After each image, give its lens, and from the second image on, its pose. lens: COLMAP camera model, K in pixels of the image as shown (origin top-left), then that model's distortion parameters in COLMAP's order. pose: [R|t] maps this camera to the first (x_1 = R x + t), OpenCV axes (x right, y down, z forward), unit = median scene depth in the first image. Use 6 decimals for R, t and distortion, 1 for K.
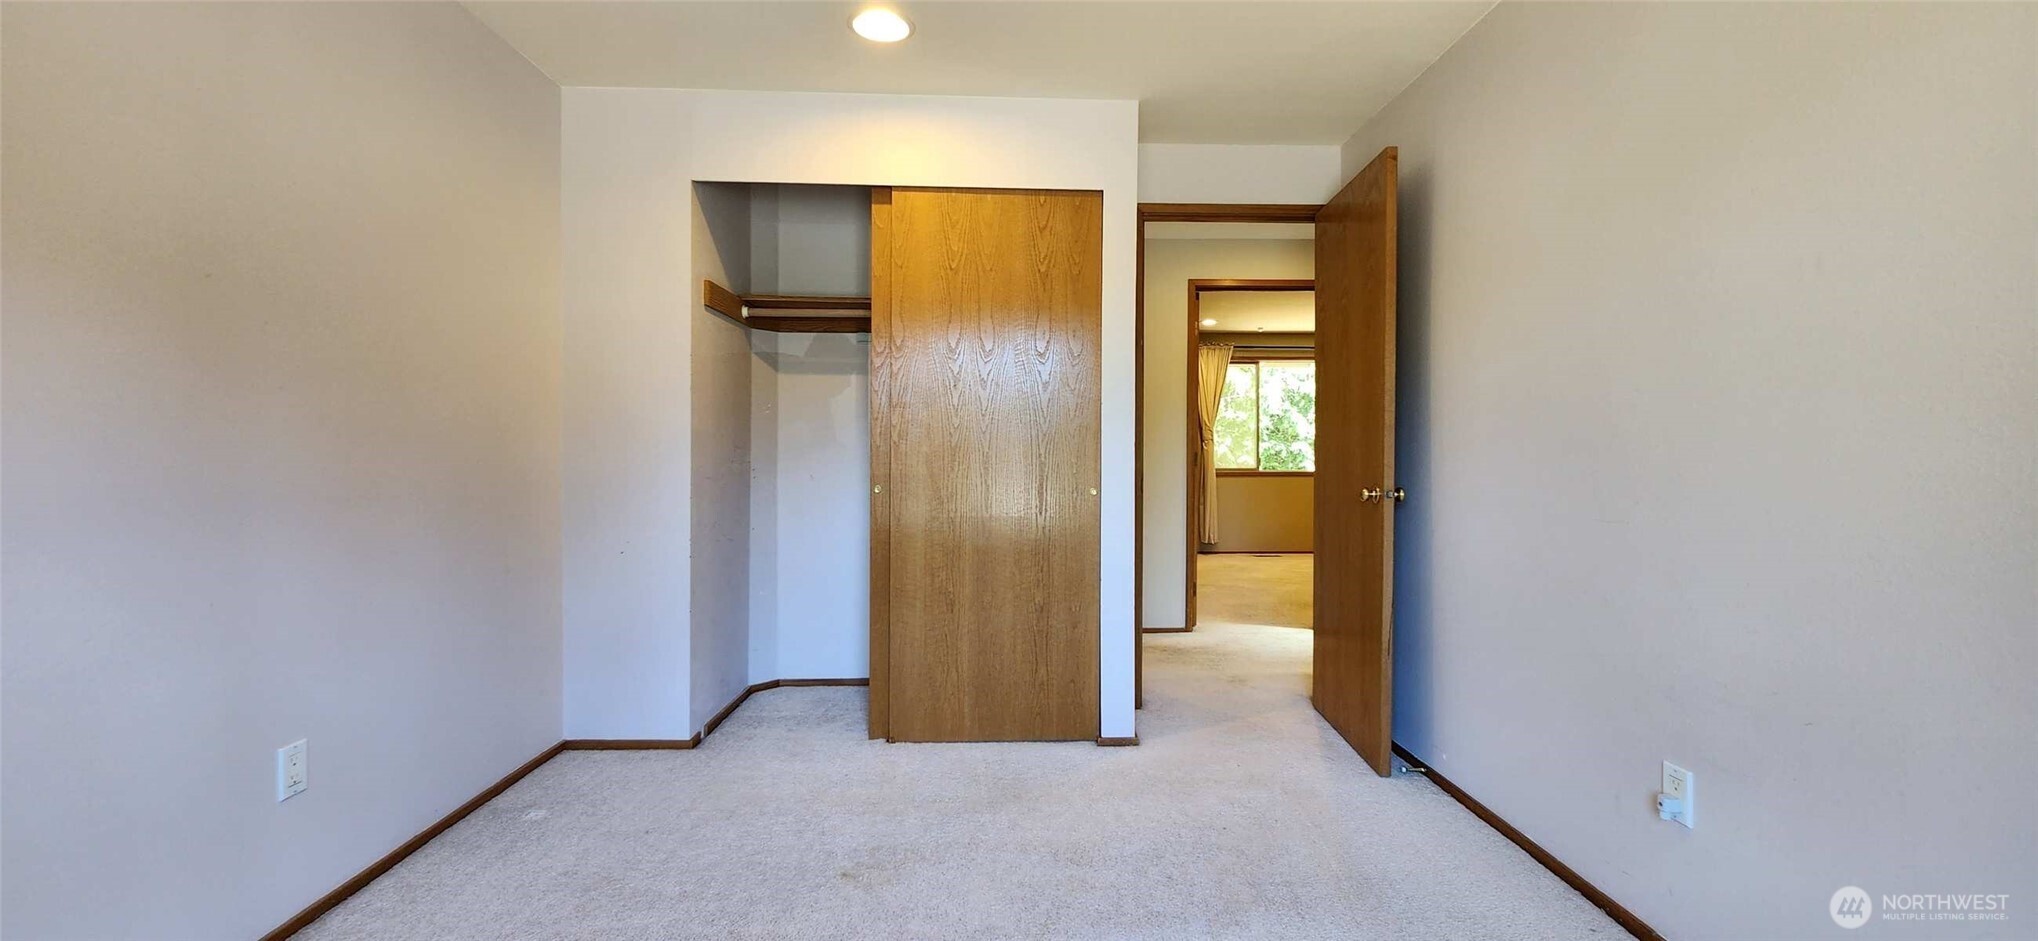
lens RADIAL K [[825.1, 0, 1018.7], [0, 825.1, 461.2], [0, 0, 1]] dist [-0.000735, -0.000852]
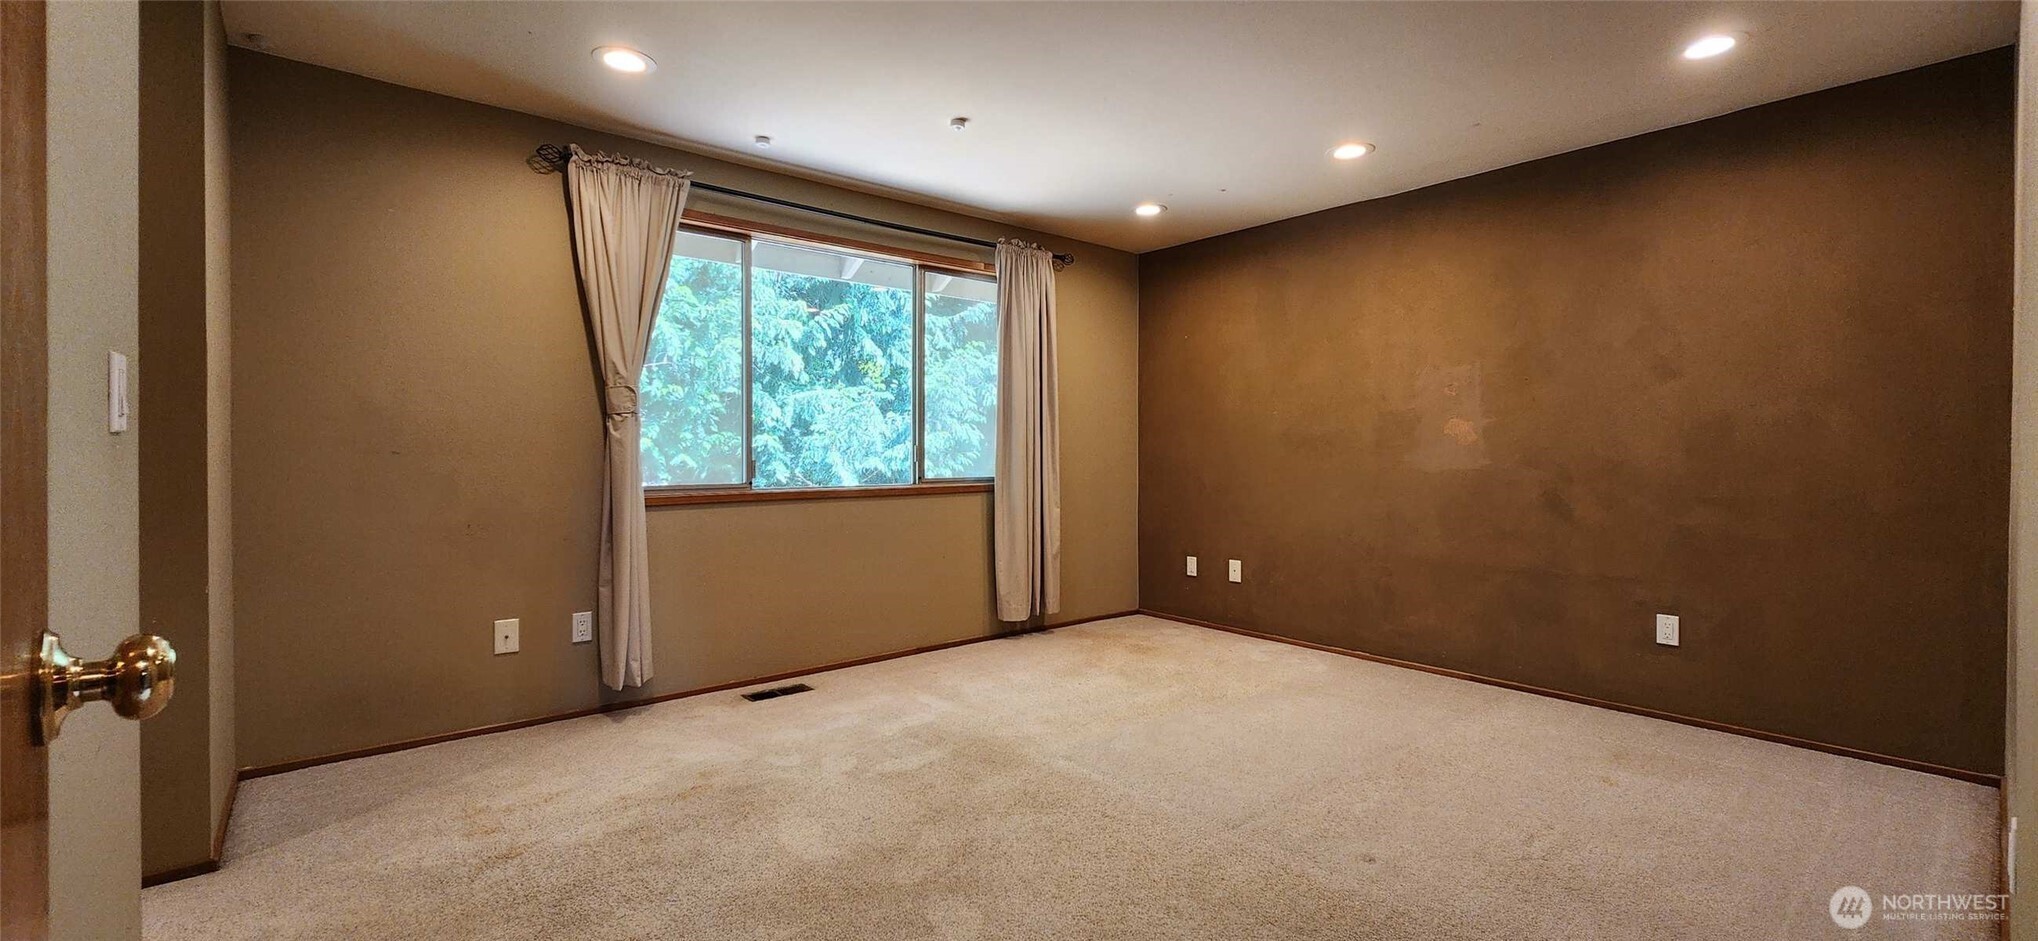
lens RADIAL K [[825.1, 0, 1014.3], [0, 825.1, 457.5], [0, 0, 1]] dist [-0.000735, -0.000852]
pose [[0.781007, 0.000374, 0.624522, 0.130209], [0.001635, 0.999995, -0.002643, -0.004206], [-0.624520, 0.003086, 0.781002, 0.579375]]
